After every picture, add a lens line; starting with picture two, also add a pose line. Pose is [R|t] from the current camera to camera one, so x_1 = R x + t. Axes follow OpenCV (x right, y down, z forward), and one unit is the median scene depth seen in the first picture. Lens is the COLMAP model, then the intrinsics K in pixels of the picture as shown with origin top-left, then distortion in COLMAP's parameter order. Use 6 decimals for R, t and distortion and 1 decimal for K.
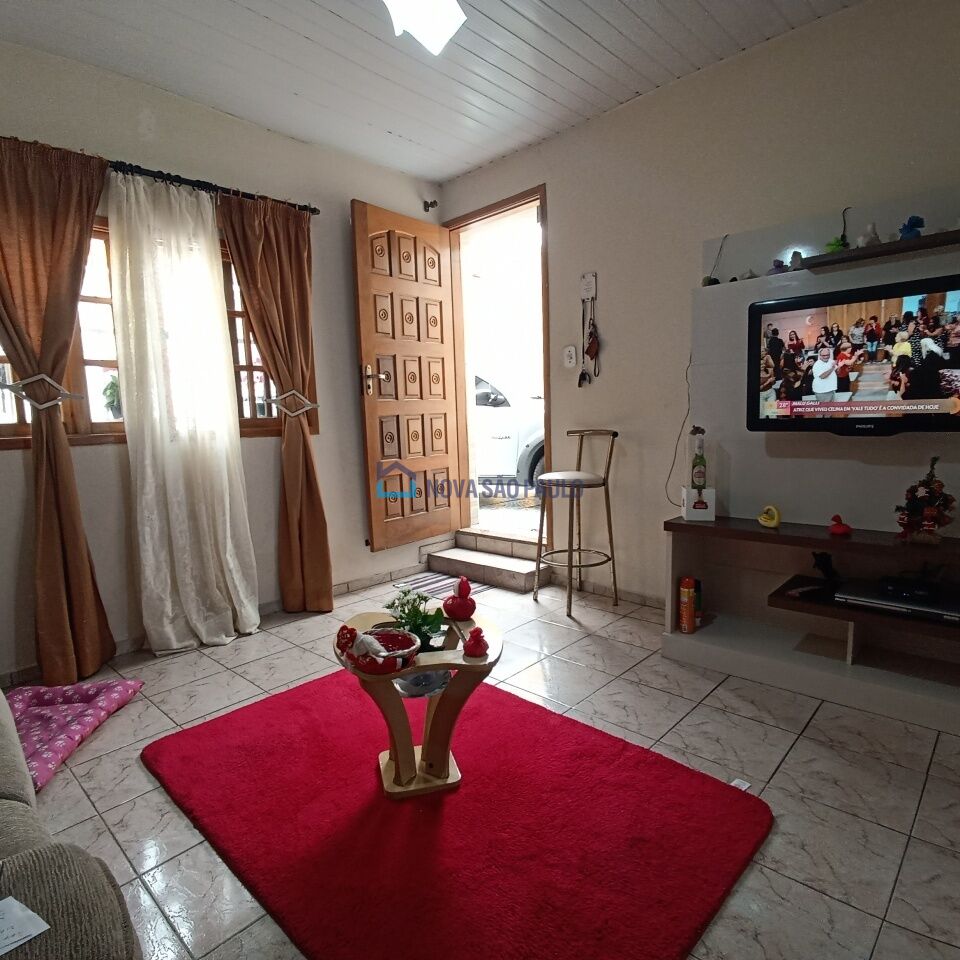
lens RADIAL K [[584.6, 0, 474.5], [0, 584.6, 486.3], [0, 0, 1]] dist [0.000292, -0.004840]
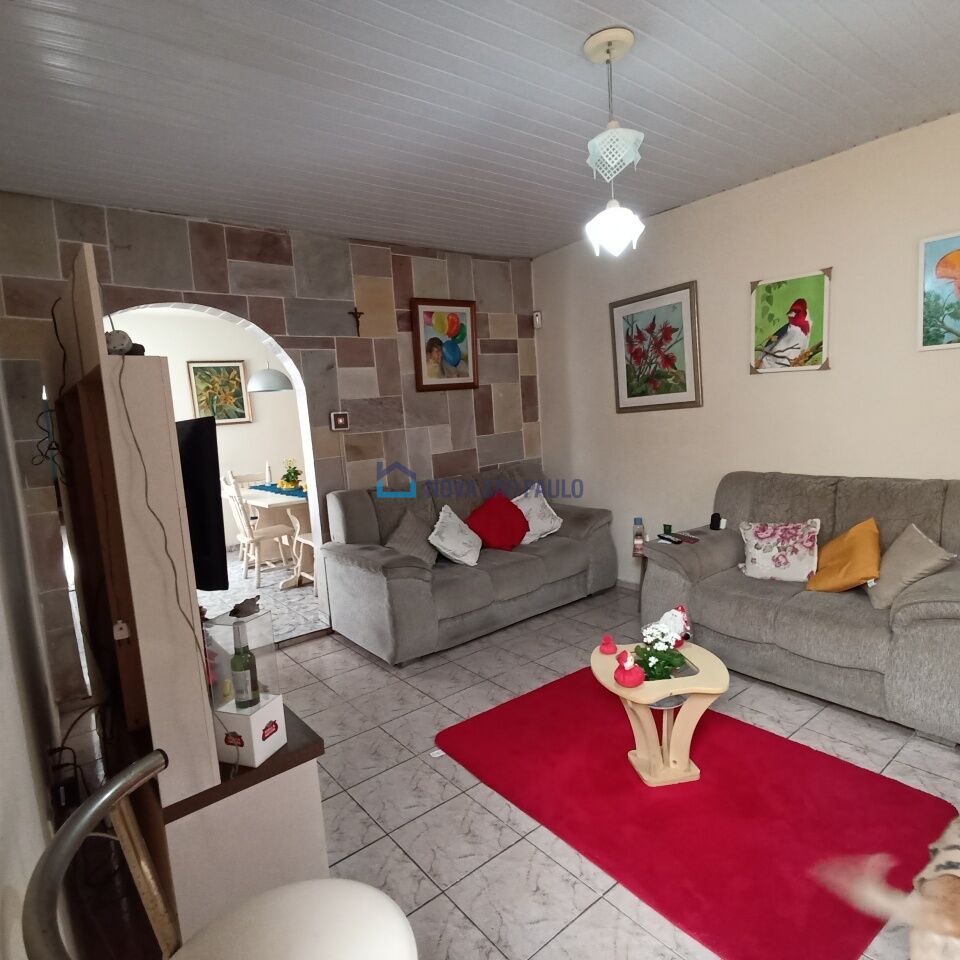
lens RADIAL K [[584.6, 0, 474.5], [0, 584.6, 486.3], [0, 0, 1]] dist [0.000292, -0.004840]
pose [[-0.984709, 0.074721, 0.157367, 0.039996], [0.110242, 0.966734, 0.230807, -0.273089], [-0.134886, 0.244626, -0.960190, 1.271023]]
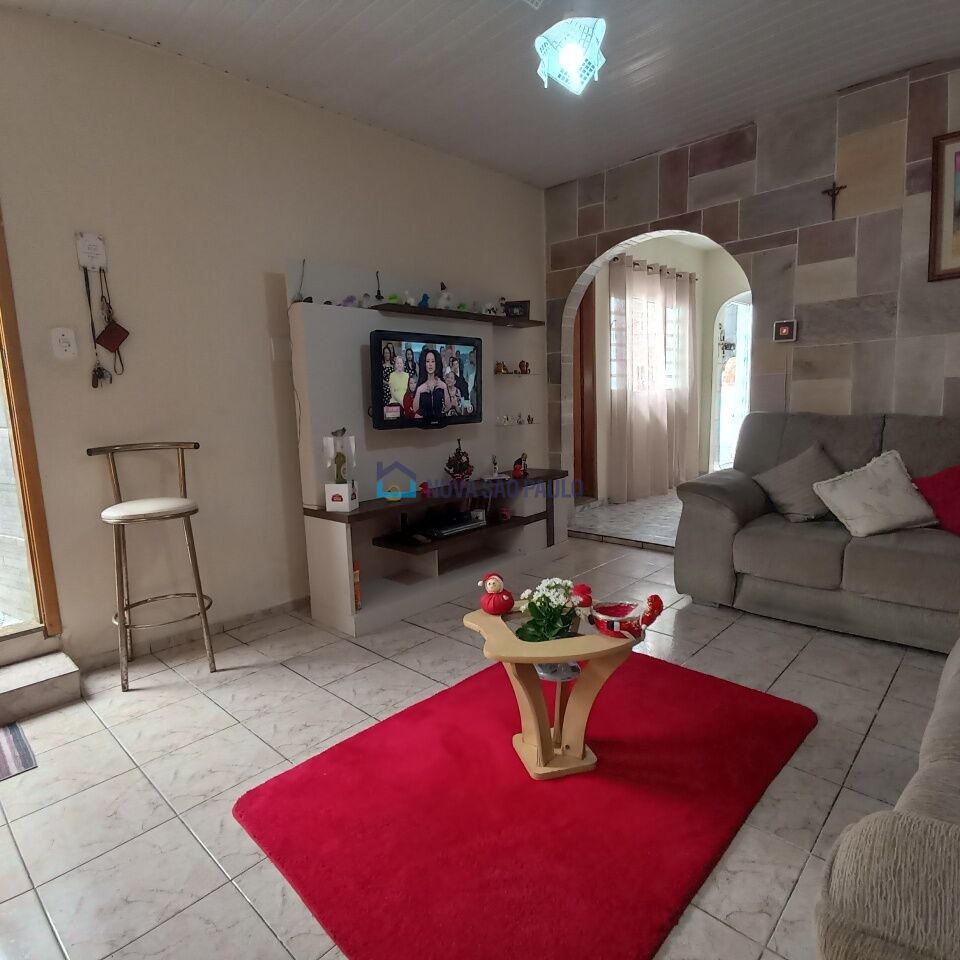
lens RADIAL K [[584.6, 0, 474.5], [0, 584.6, 486.3], [0, 0, 1]] dist [0.000292, -0.004840]
pose [[0.005339, -0.124756, 0.992173, -0.635066], [0.151568, 0.980825, 0.122513, -0.077333], [-0.988432, 0.149727, 0.024146, 0.615373]]
